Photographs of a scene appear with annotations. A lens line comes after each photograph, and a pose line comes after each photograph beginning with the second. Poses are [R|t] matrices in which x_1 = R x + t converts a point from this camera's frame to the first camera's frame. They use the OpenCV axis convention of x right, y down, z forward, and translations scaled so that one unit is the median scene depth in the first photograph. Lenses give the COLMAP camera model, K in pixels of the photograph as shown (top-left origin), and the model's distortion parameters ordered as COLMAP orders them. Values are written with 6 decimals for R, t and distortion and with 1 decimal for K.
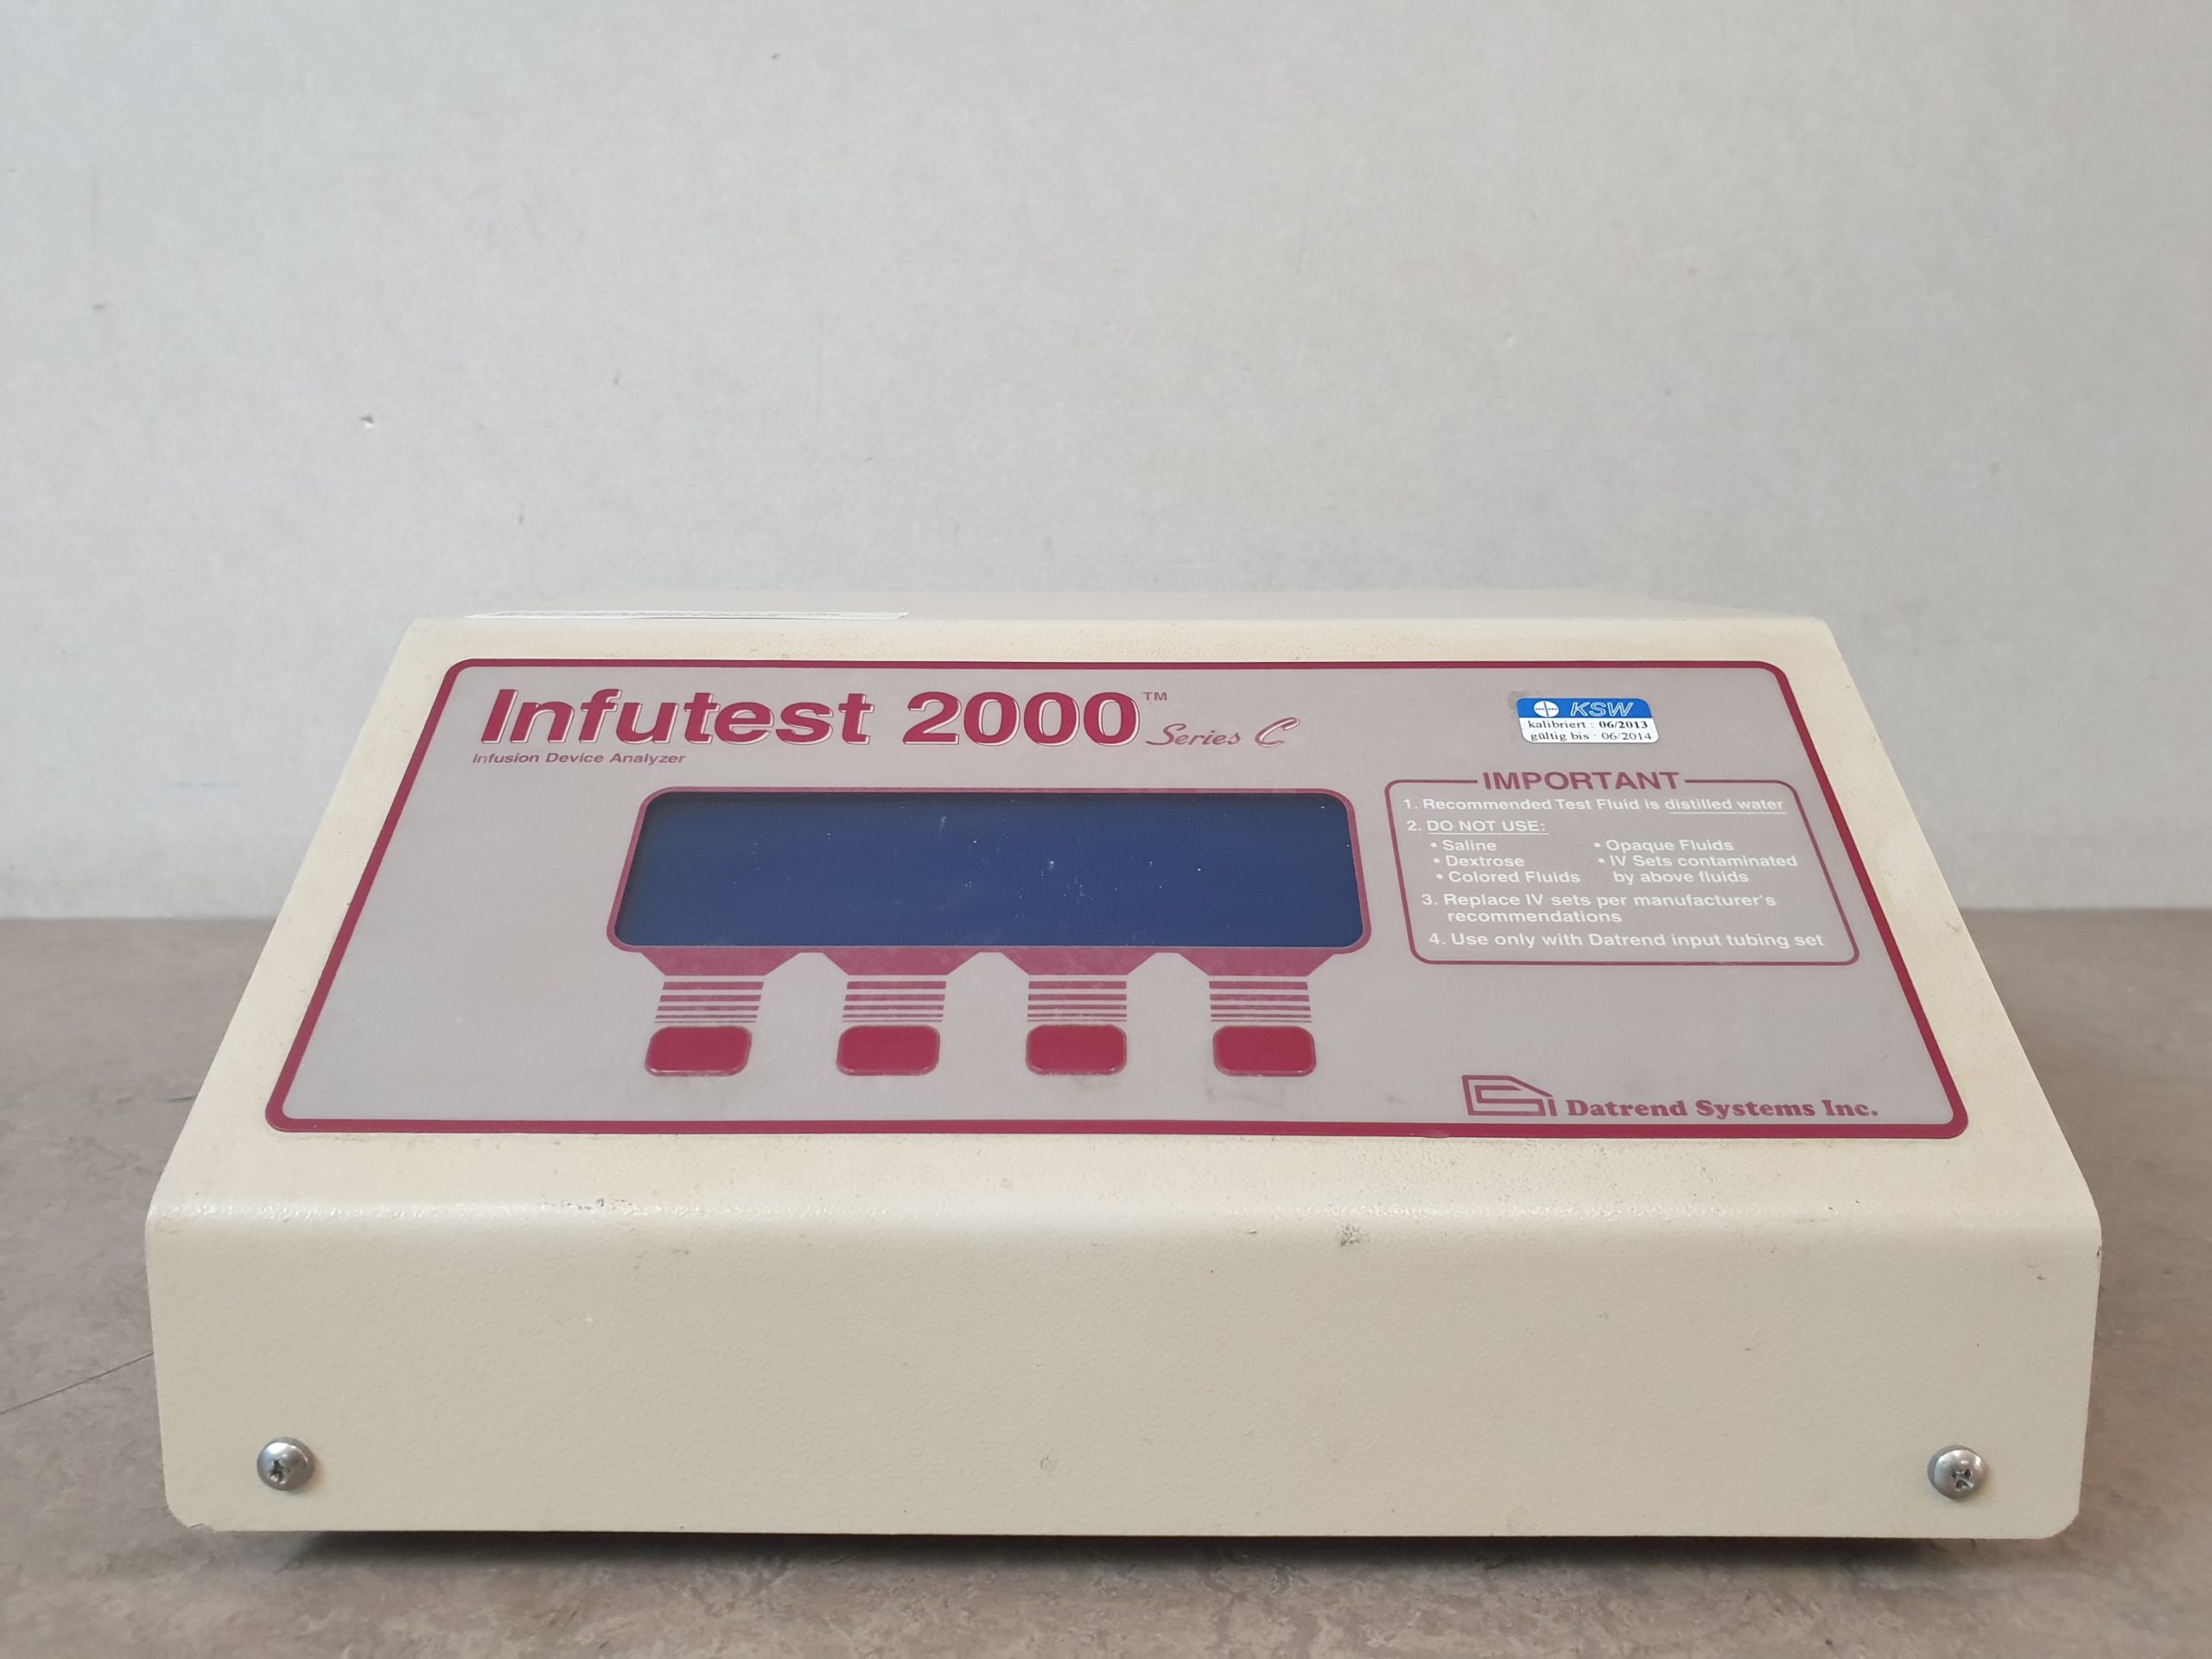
lens RADIAL K [[1812.9, 0, 1122.8], [0, 1812.9, 803.9], [0, 0, 1]] dist [-0.028706, 0.058157]
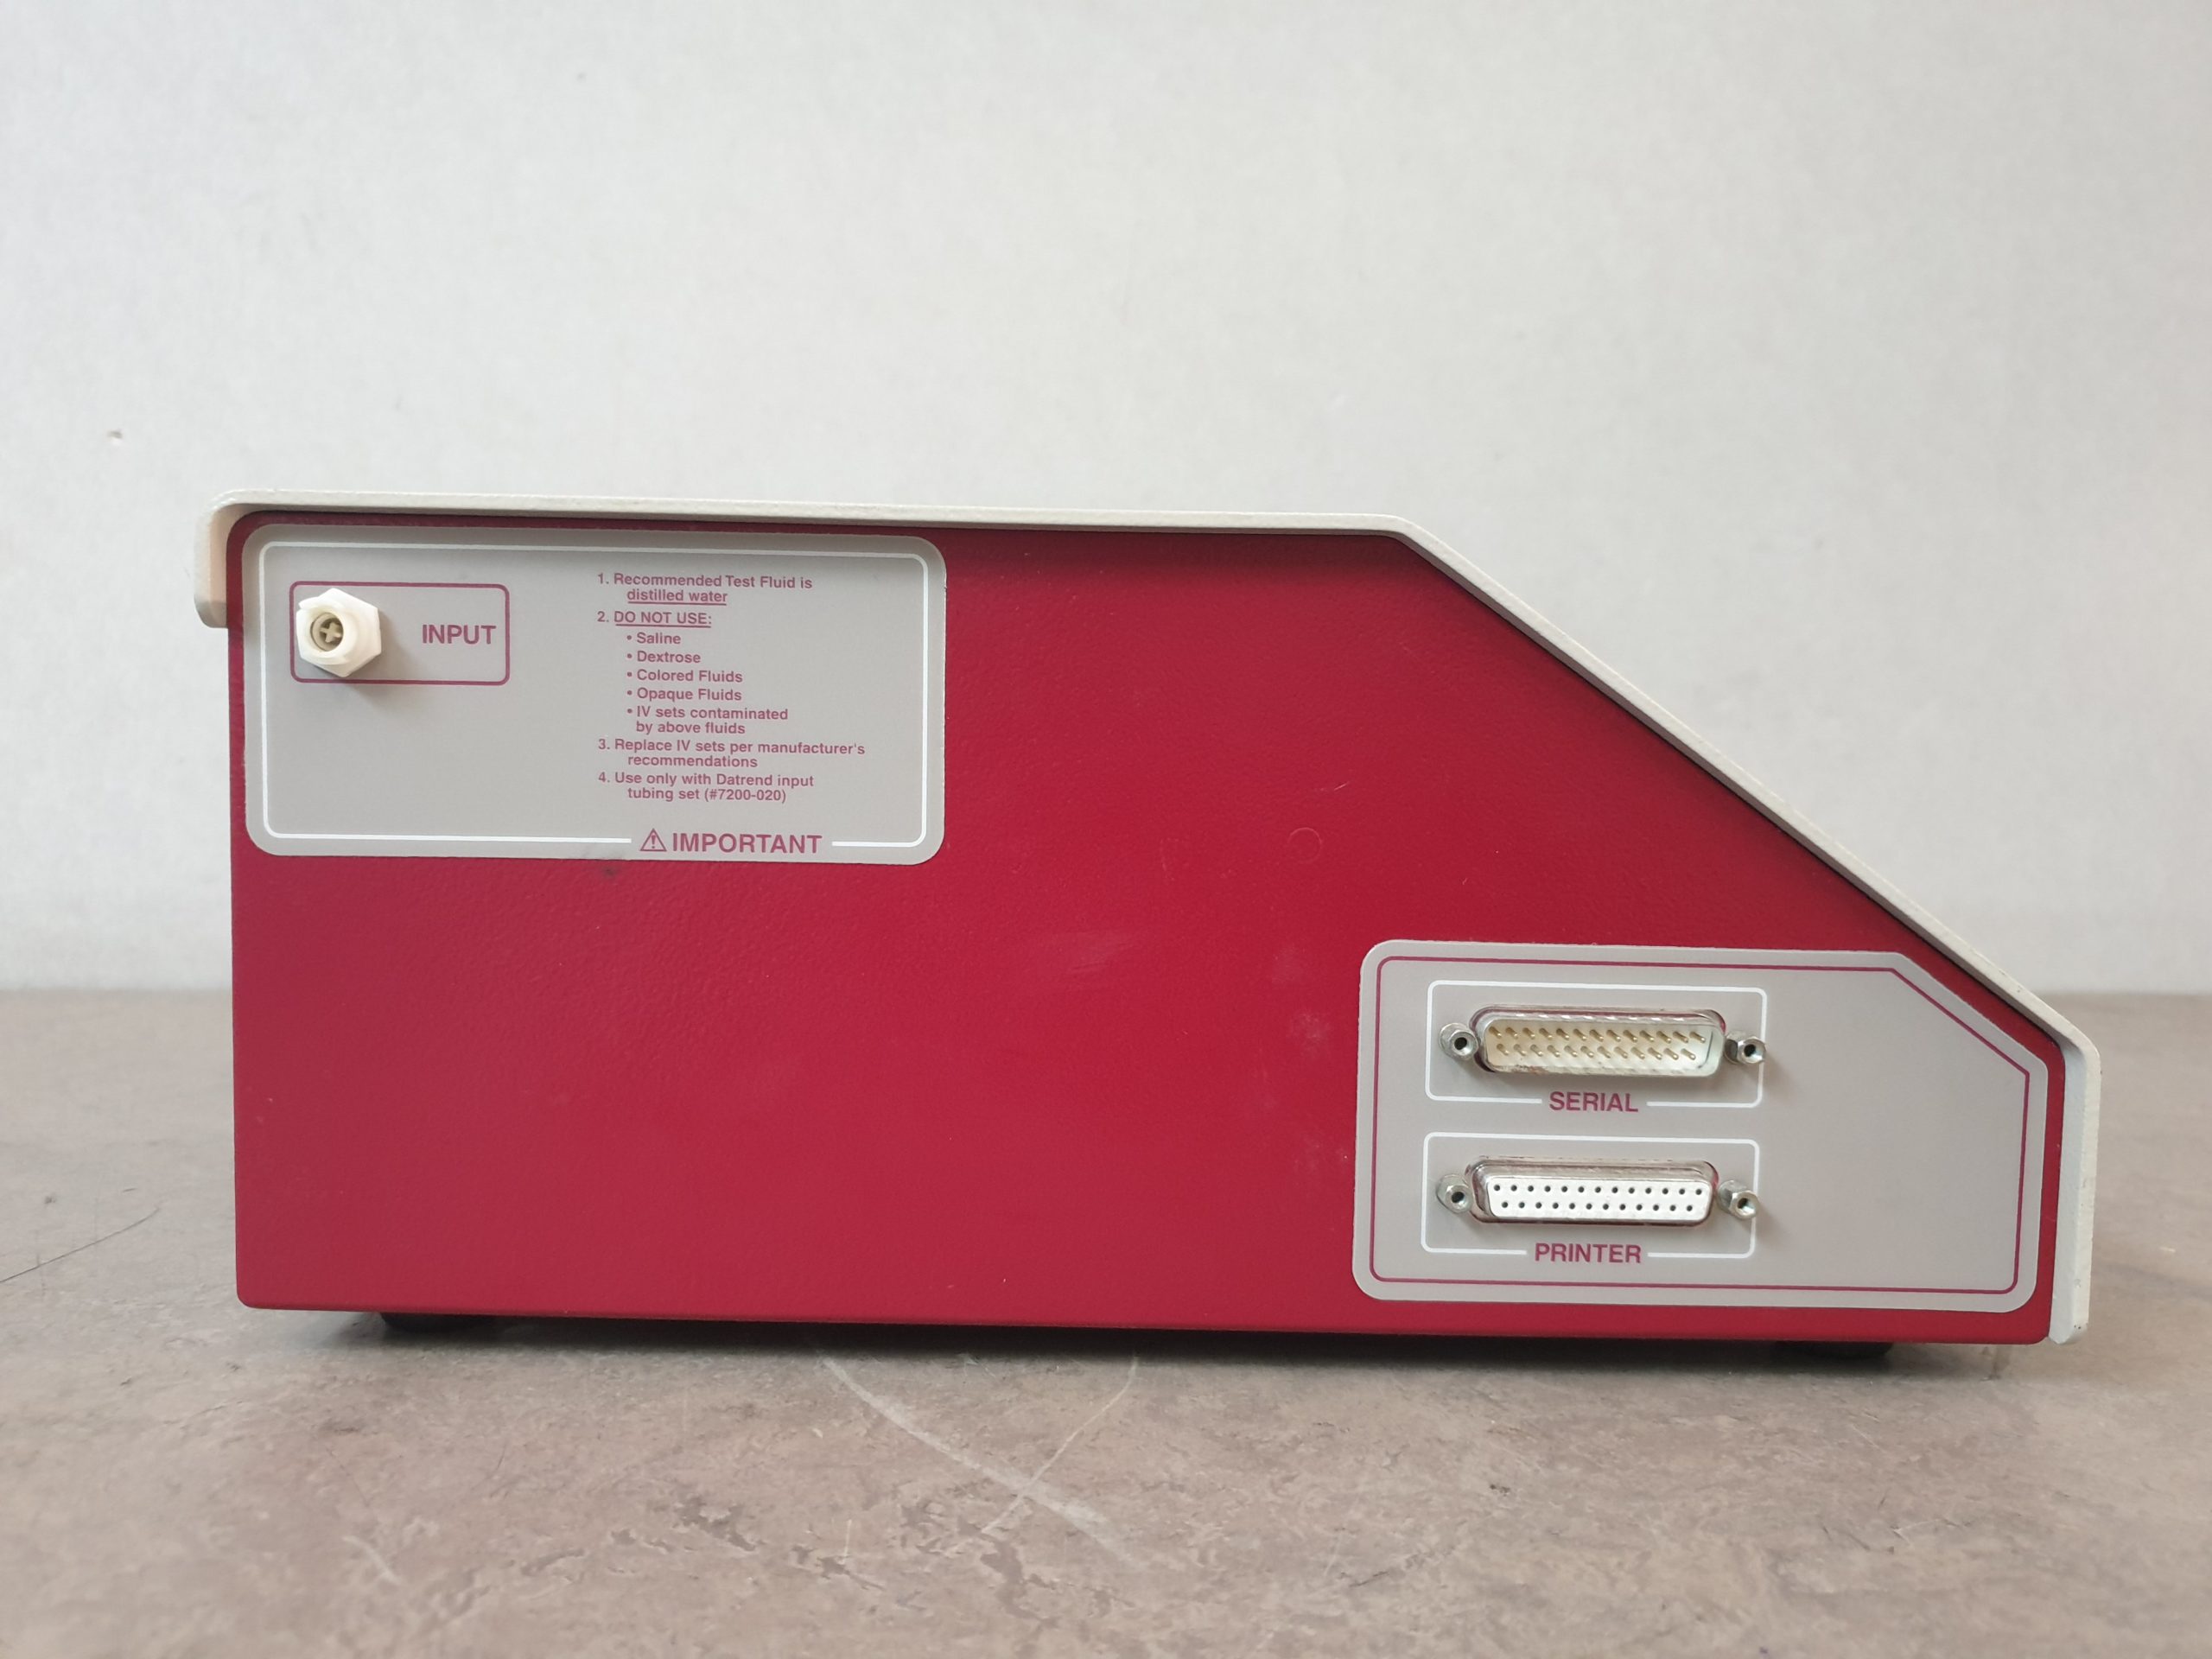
lens RADIAL K [[1812.1, 0, 1111.3], [0, 1812.1, 802.9], [0, 0, 1]] dist [-0.056379, 0.091899]
pose [[0.995931, 0.012595, 0.089240, 0.016549], [-0.003217, 0.994524, -0.104461, 0.159939], [-0.090067, 0.103749, 0.990517, 0.170687]]
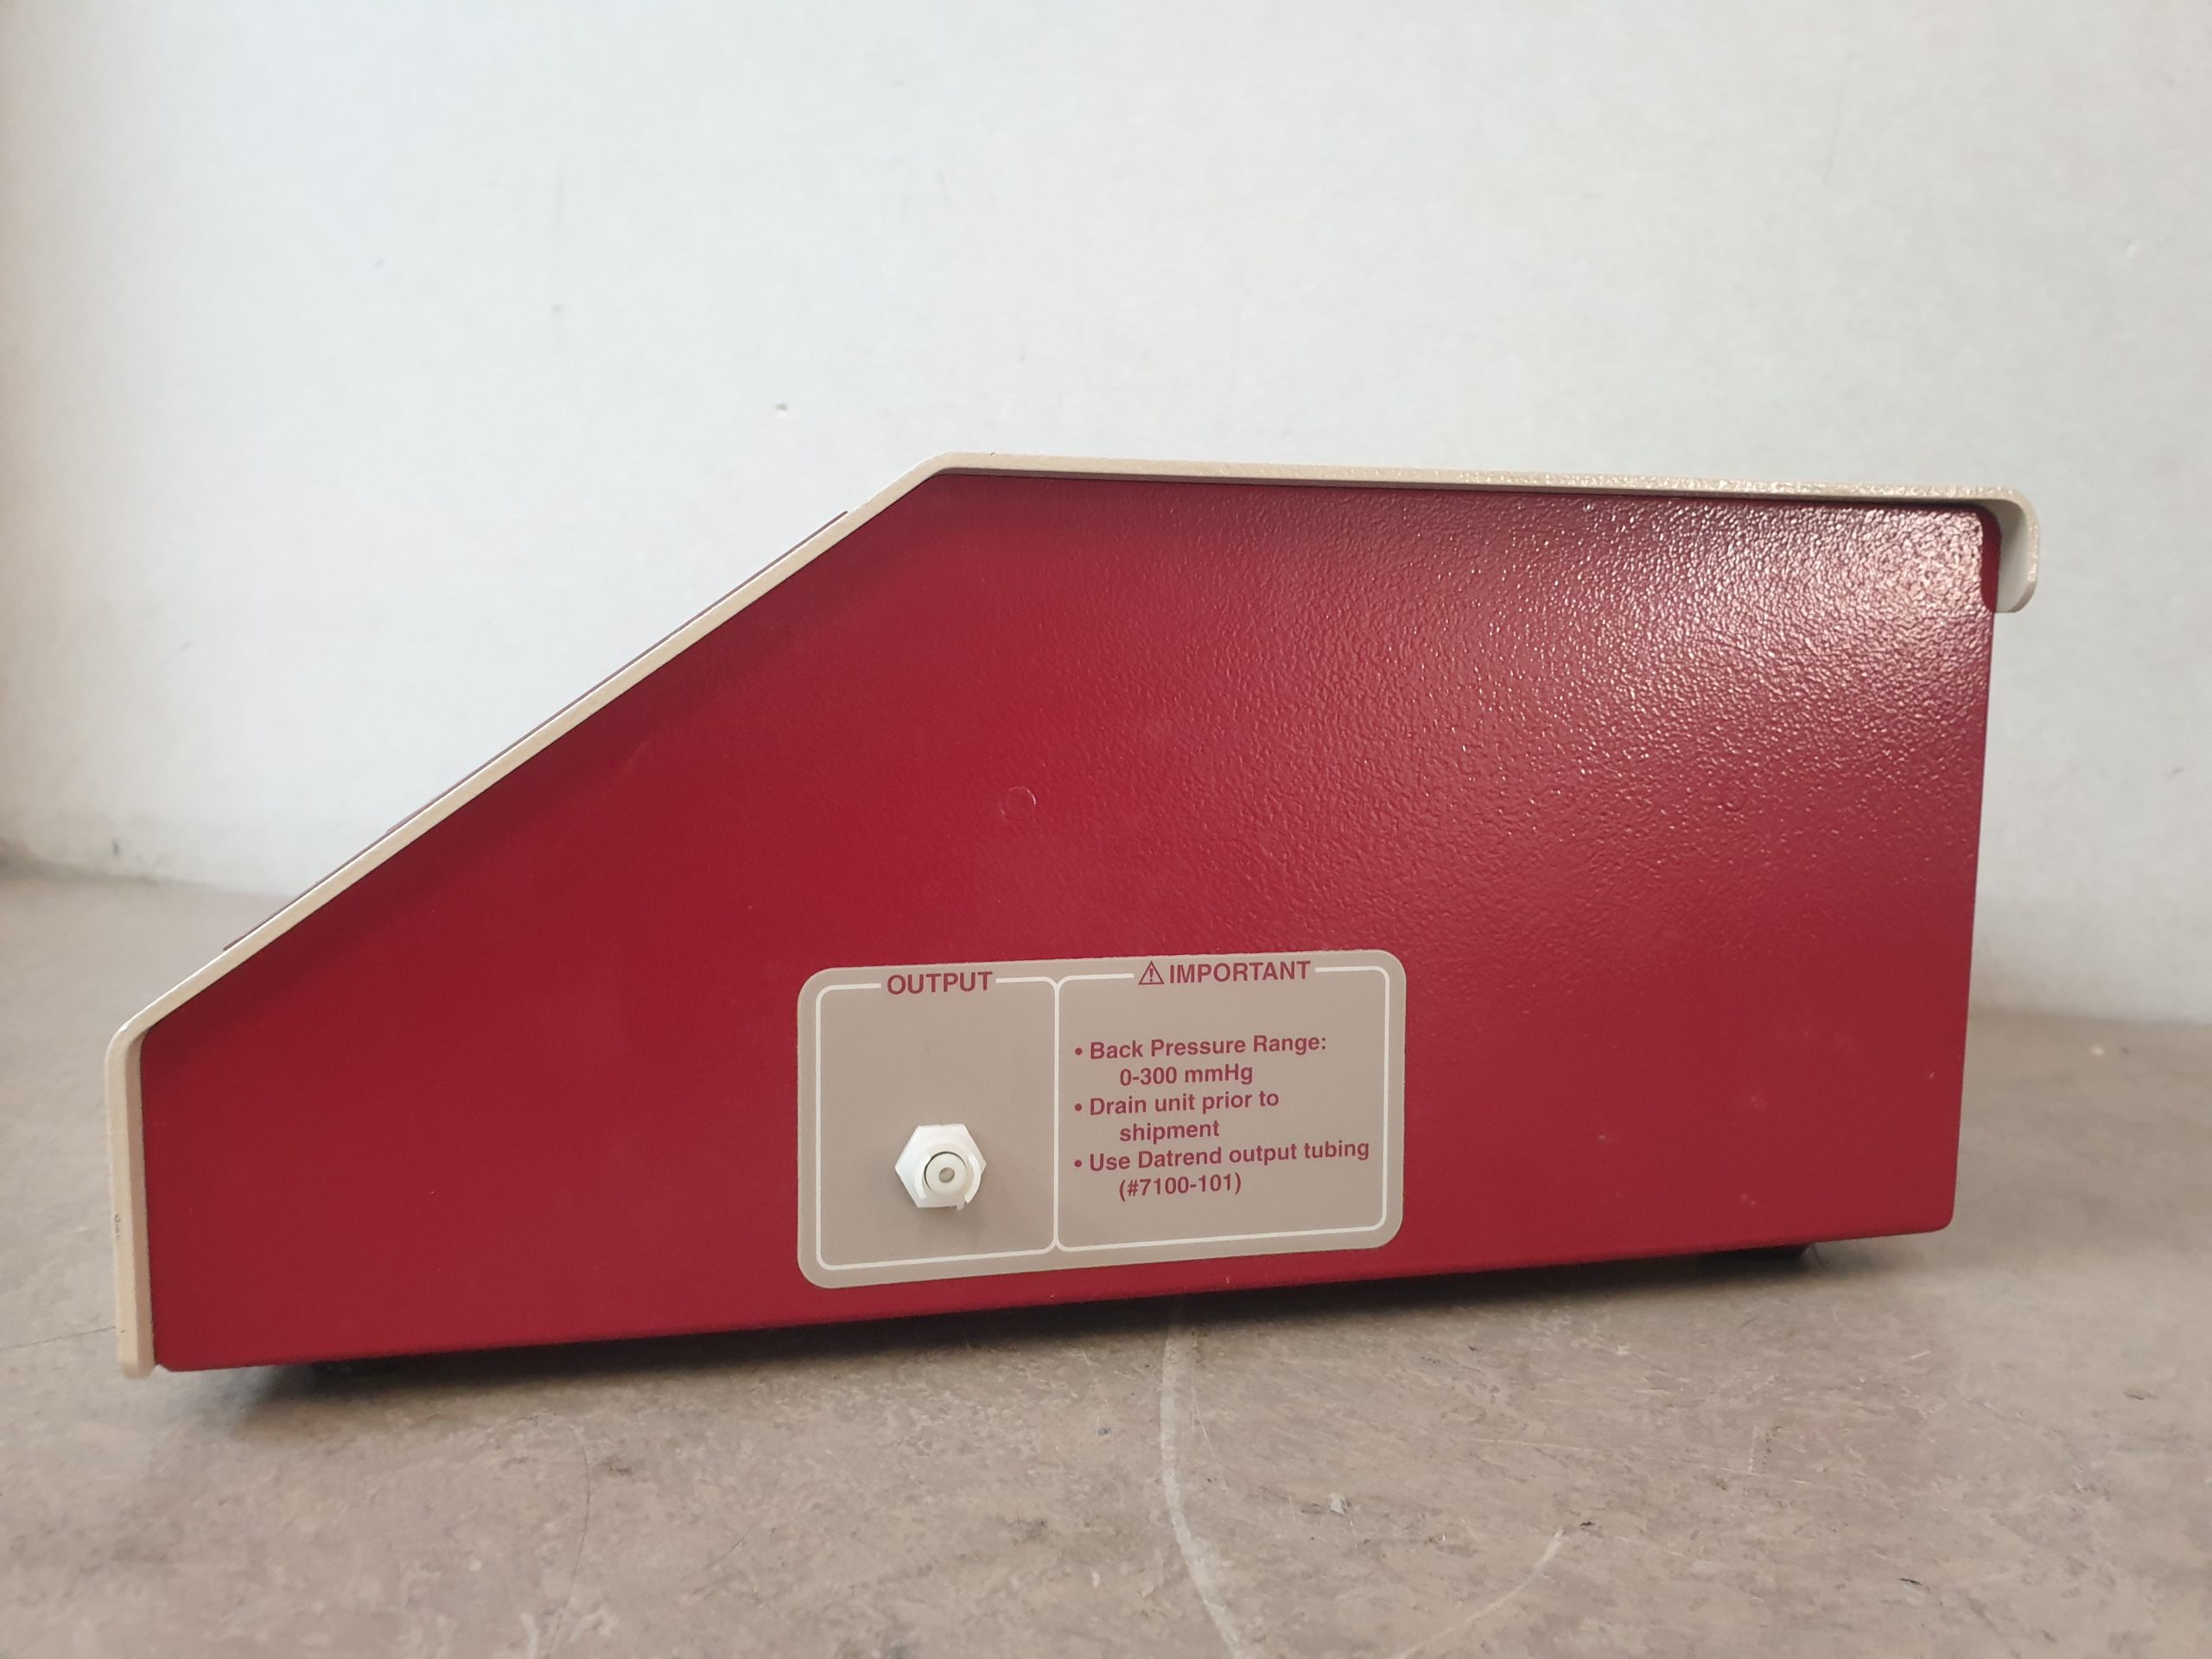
lens RADIAL K [[1799.5, 0, 1106.0], [0, 1799.5, 829.5], [0, 0, 1]] dist [-0.073954, 0.127225]
pose [[0.936113, 0.040431, -0.349368, 0.211349], [-0.060151, 0.997139, -0.045777, 0.108348], [0.346518, 0.063867, 0.935867, 0.442937]]
